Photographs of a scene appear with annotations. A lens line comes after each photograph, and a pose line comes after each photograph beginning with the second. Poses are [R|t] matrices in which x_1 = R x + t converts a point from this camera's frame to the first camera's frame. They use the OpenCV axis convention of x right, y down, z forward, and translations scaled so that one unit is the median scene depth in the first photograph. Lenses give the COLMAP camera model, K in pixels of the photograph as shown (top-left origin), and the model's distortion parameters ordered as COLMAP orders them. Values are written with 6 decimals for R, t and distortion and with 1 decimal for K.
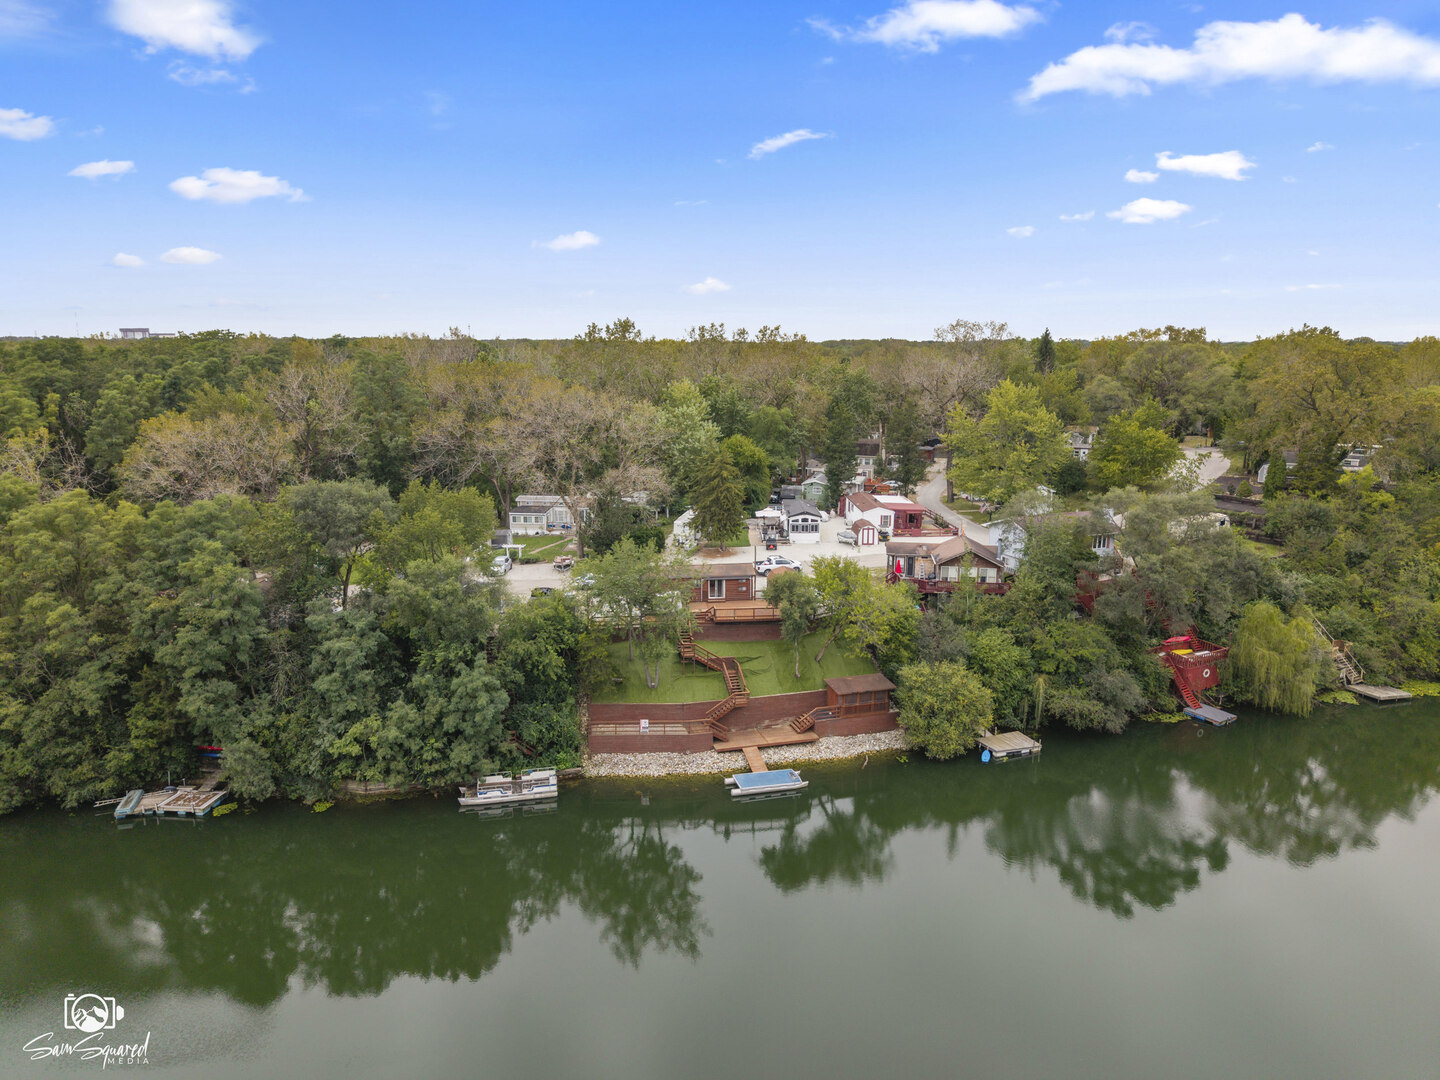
lens RADIAL K [[959.7, 0, 720.2], [0, 959.7, 533.2], [0, 0, 1]] dist [0.000093, -0.018585]
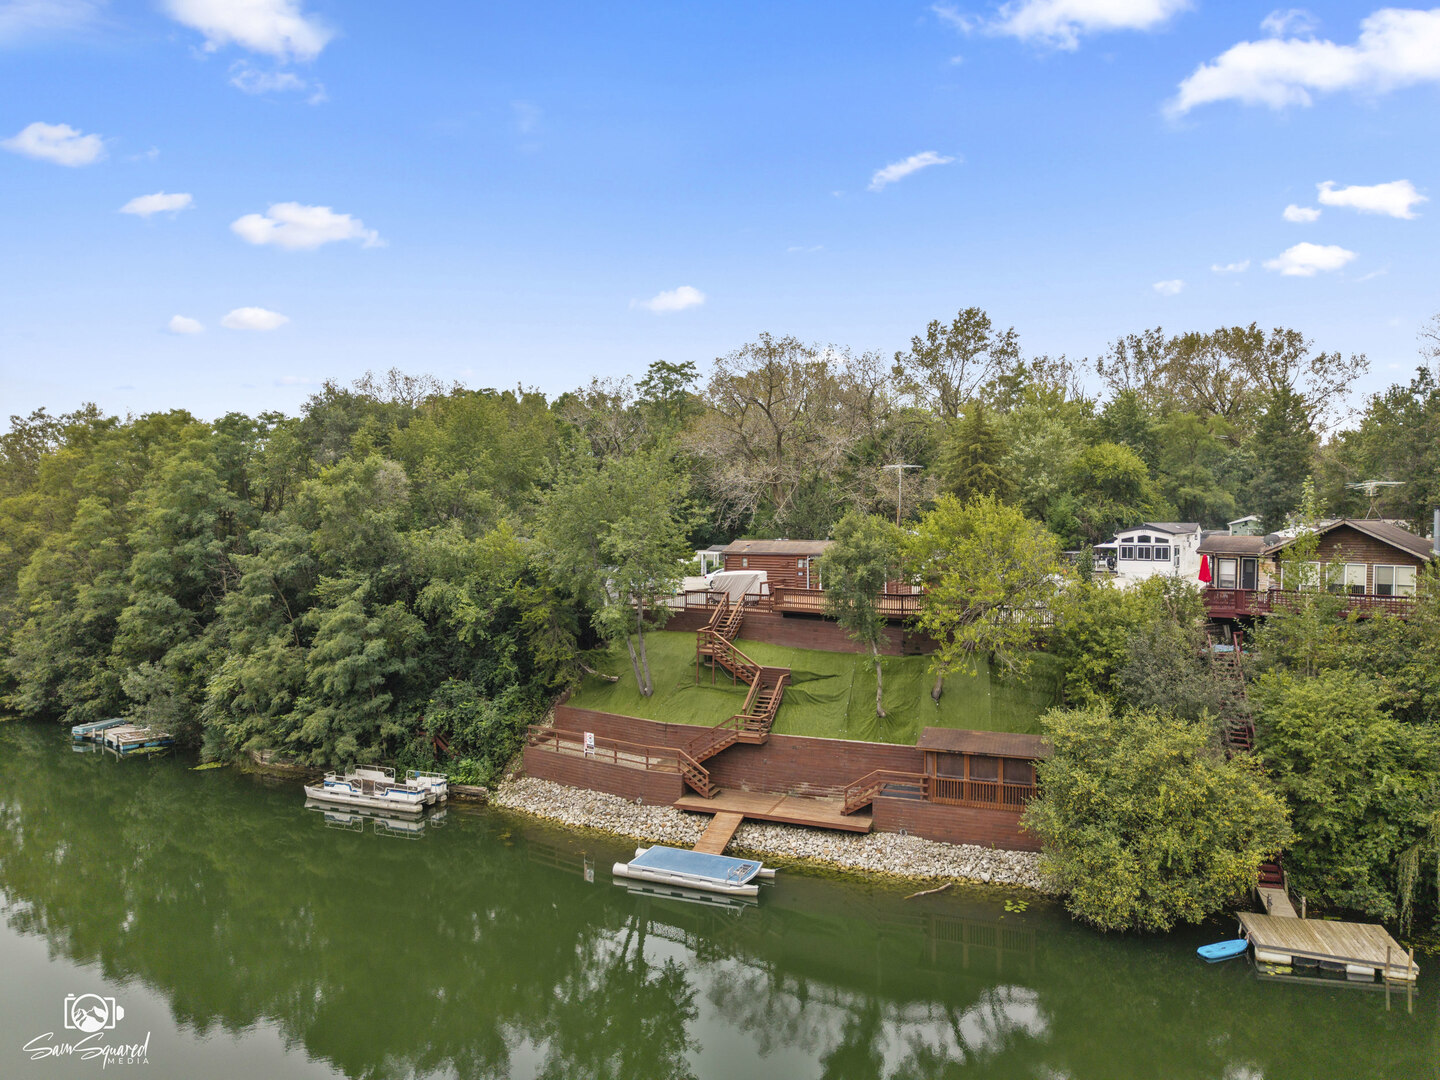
lens RADIAL K [[959.7, 0, 707.8], [0, 959.7, 547.1], [0, 0, 1]] dist [0.000093, -0.018585]
pose [[0.790679, 0.013924, -0.612073, 0.340400], [-0.113492, 0.985747, -0.124185, 0.137856], [0.601620, 0.167656, 0.780990, 0.520084]]
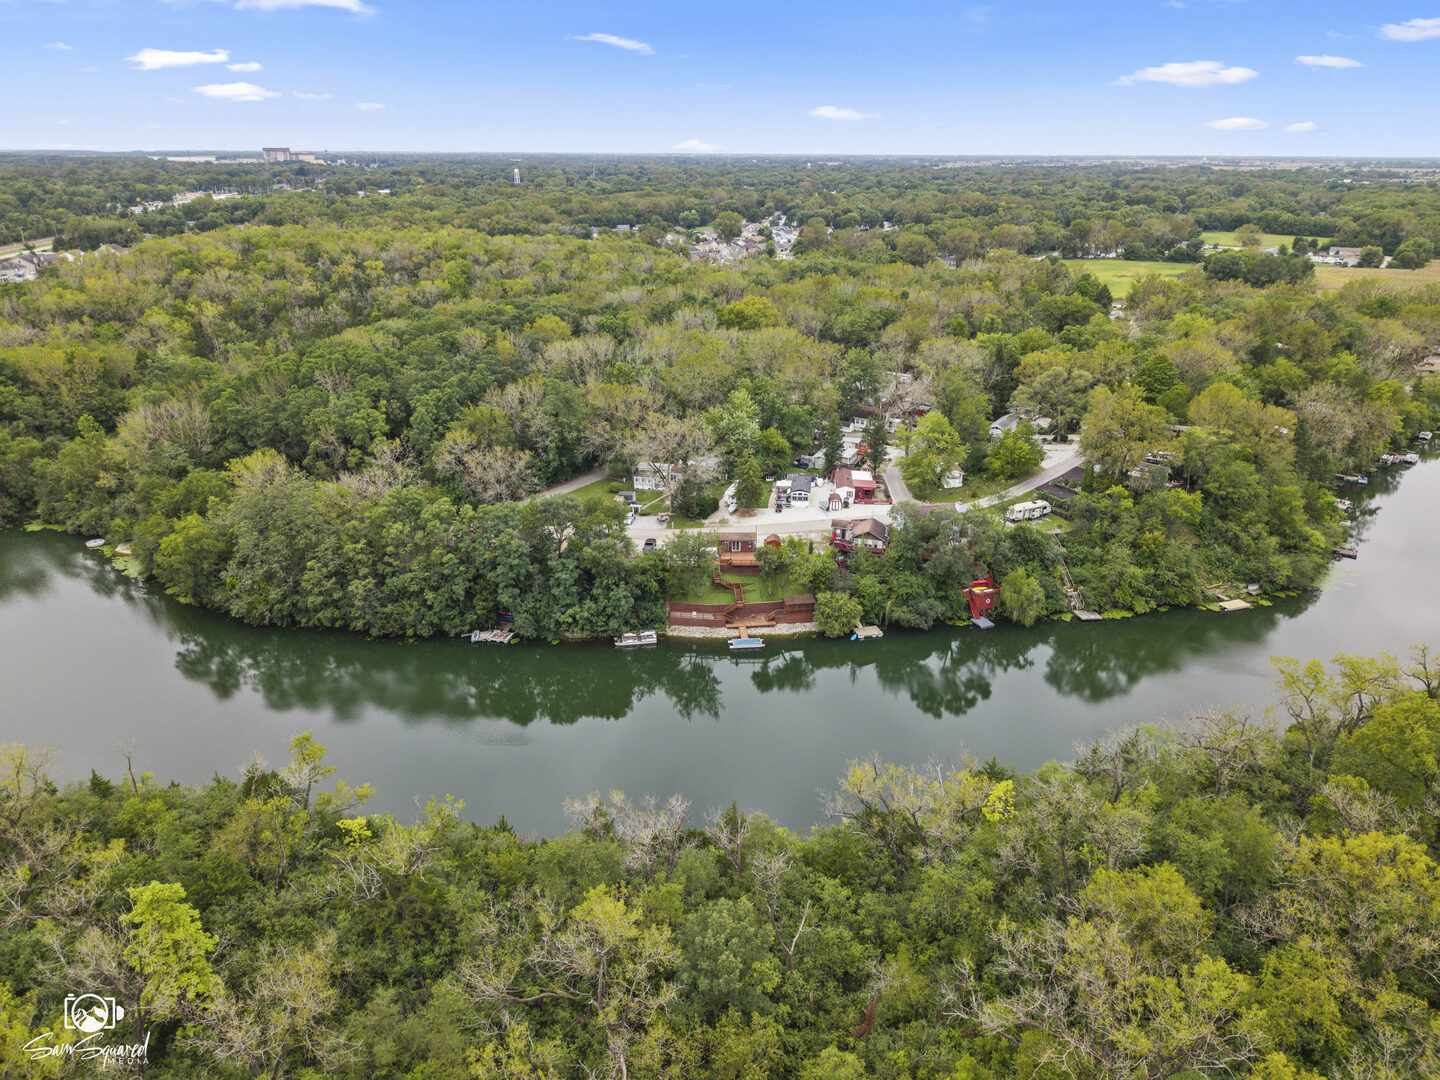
lens RADIAL K [[959.7, 0, 724.0], [0, 959.7, 537.3], [0, 0, 1]] dist [0.000093, -0.018585]
pose [[0.992334, 0.051968, -0.112130, 0.214172], [-0.030590, 0.982344, 0.184567, -0.361432], [0.119741, -0.179722, 0.976403, -1.048411]]
